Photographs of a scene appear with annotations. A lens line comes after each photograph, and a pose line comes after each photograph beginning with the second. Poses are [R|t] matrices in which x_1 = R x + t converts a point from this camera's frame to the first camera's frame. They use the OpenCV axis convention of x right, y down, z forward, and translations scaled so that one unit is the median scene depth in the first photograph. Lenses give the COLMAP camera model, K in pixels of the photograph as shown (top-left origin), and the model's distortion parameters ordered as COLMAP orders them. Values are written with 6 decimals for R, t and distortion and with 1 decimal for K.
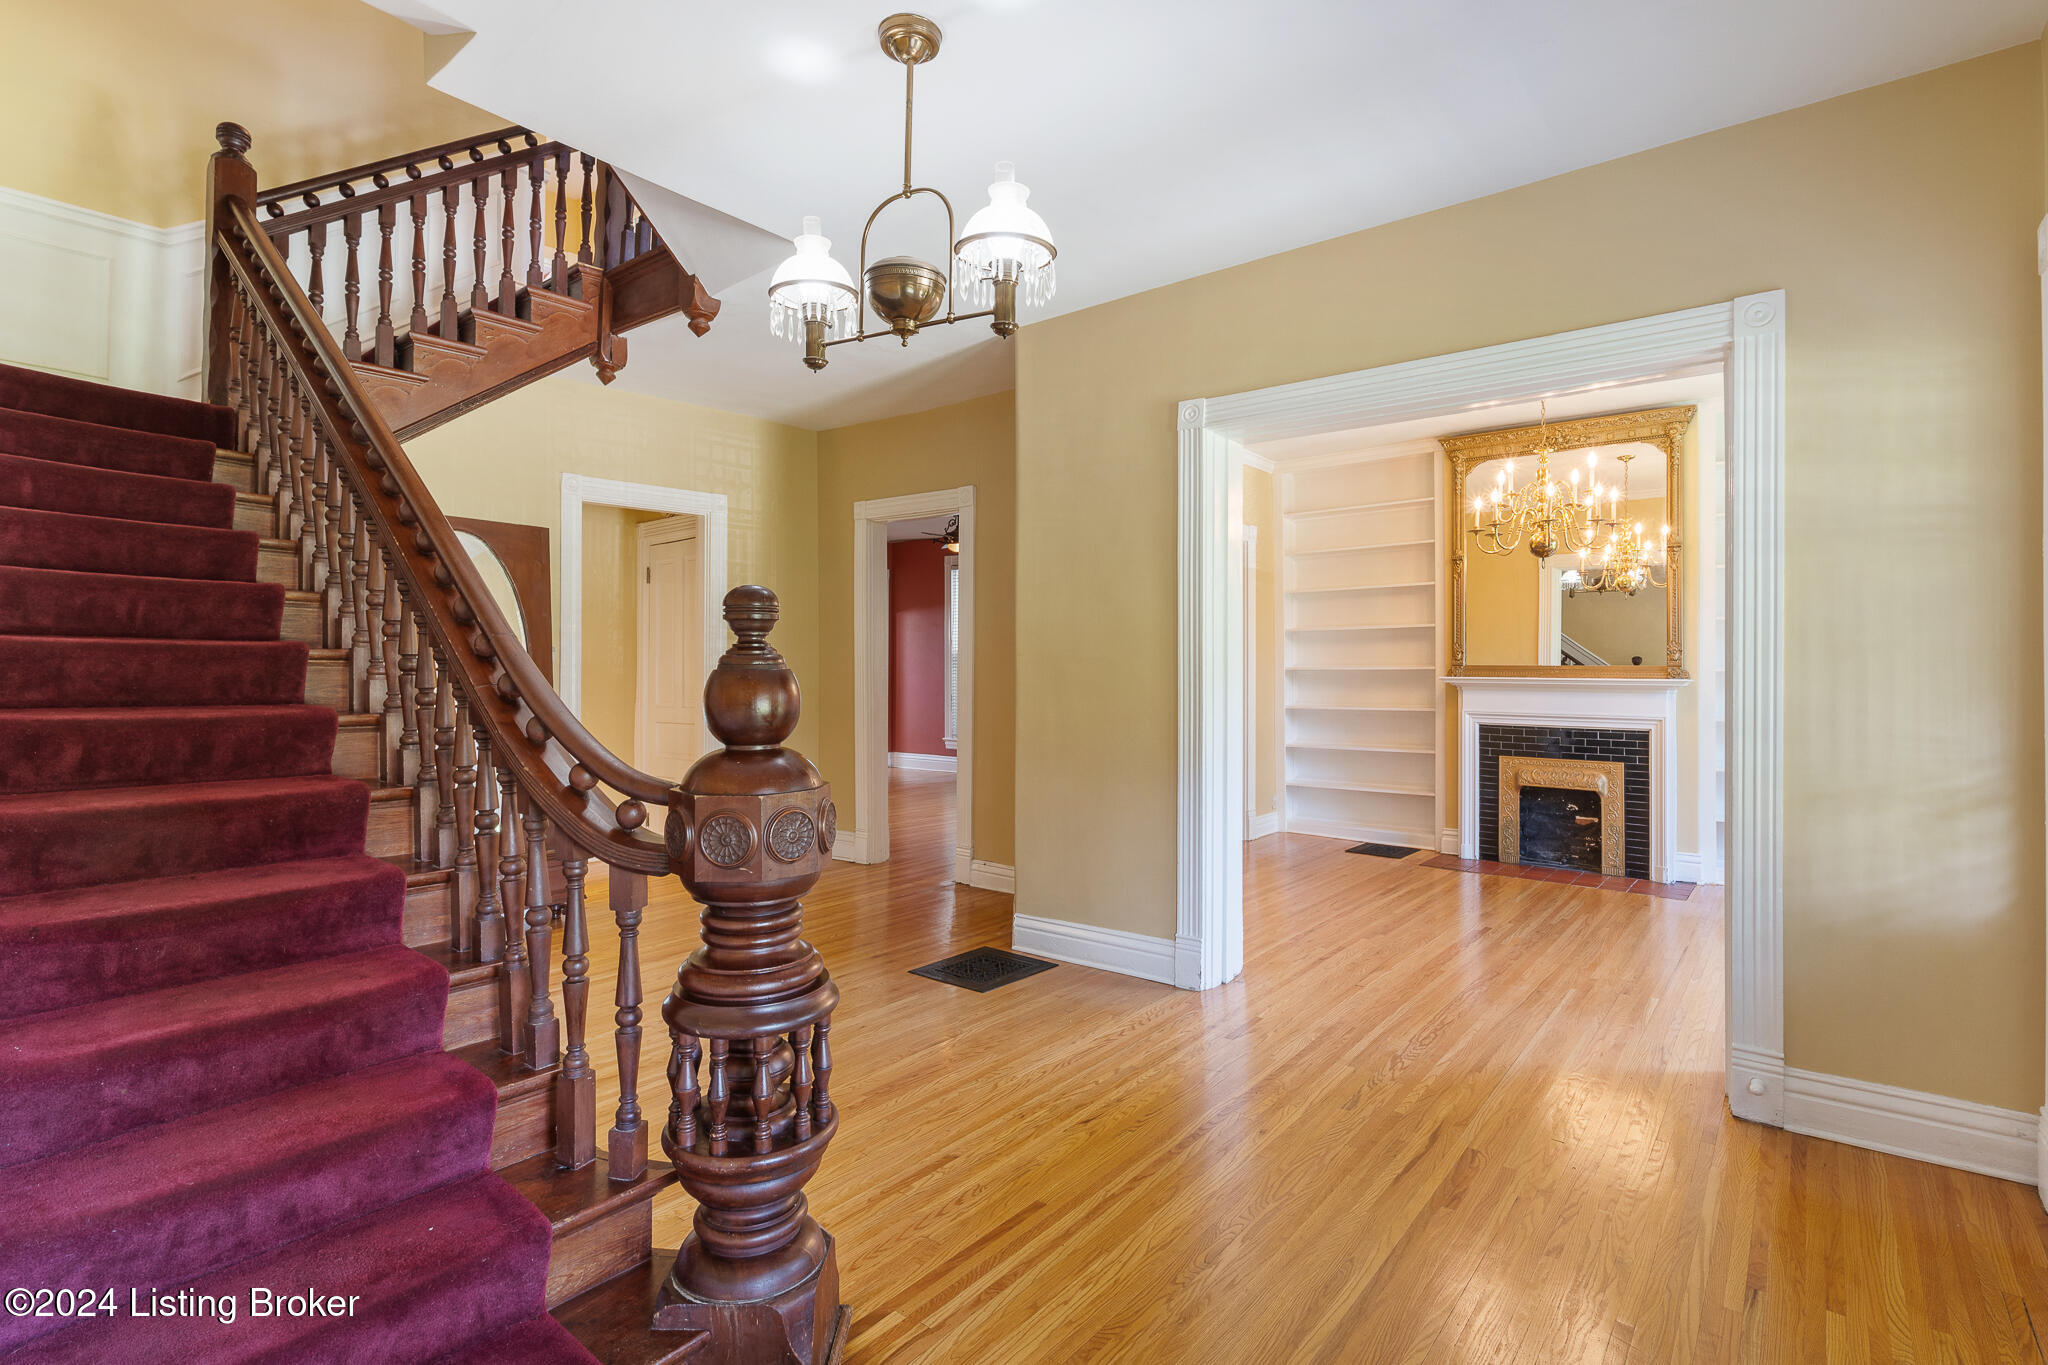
lens RADIAL K [[974.6, 0, 1028.0], [0, 974.6, 661.6], [0, 0, 1]] dist [0.000754, -0.000182]
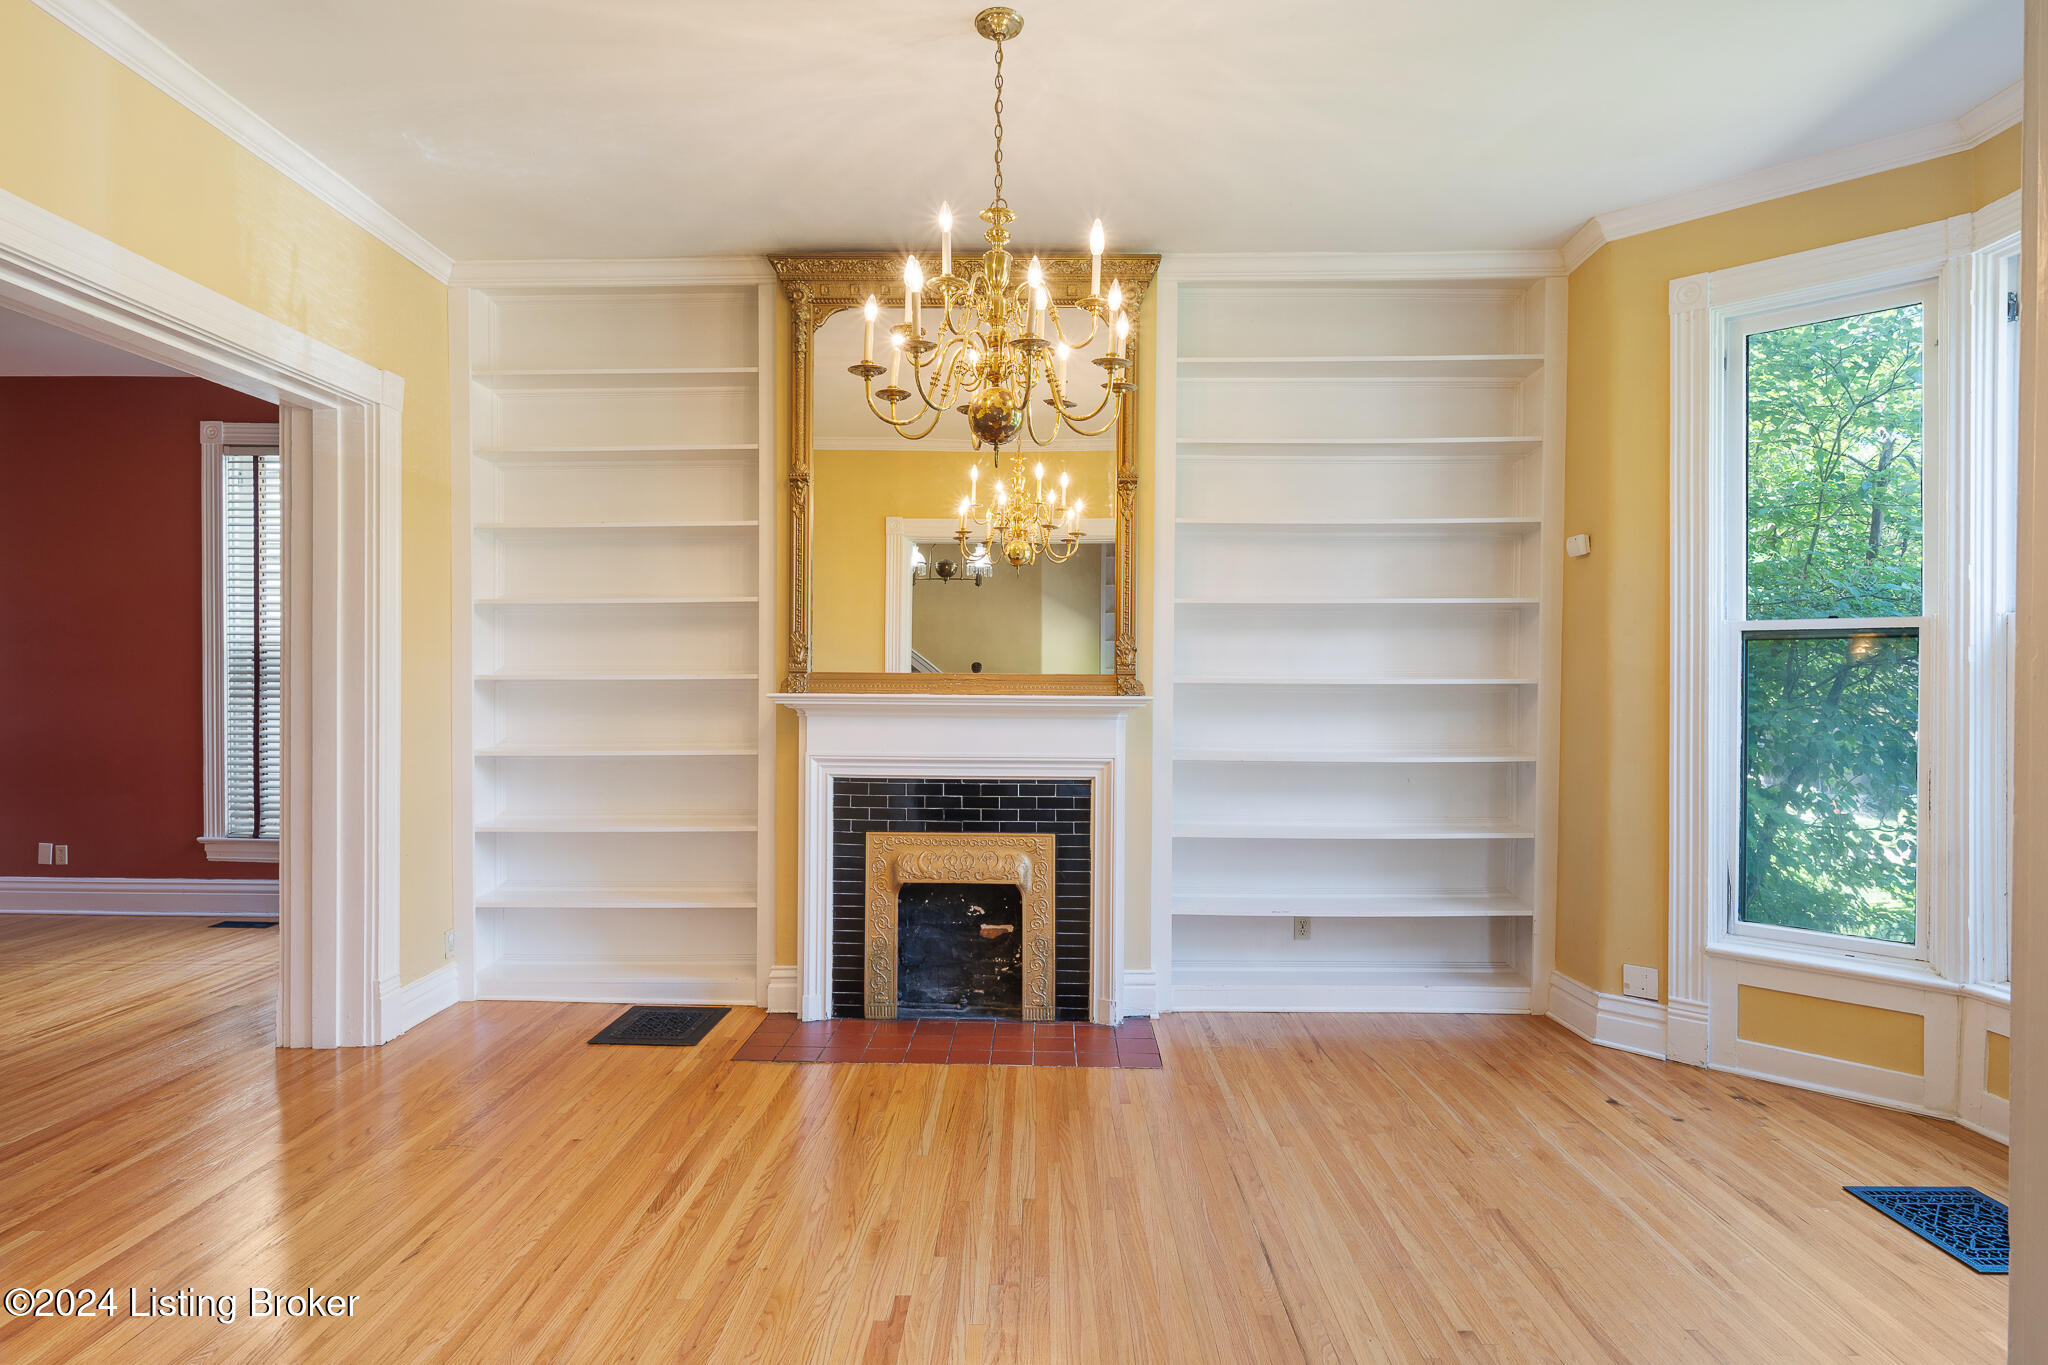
lens RADIAL K [[1087.8, 0, 1037.8], [0, 1087.8, 683.1], [0, 0, 1]] dist [-0.003806, -0.000158]
pose [[0.790673, -0.000661, 0.612239, 0.176915], [-0.007395, 0.999916, 0.010629, 0.002643], [-0.612195, -0.012931, 0.790601, 0.444255]]
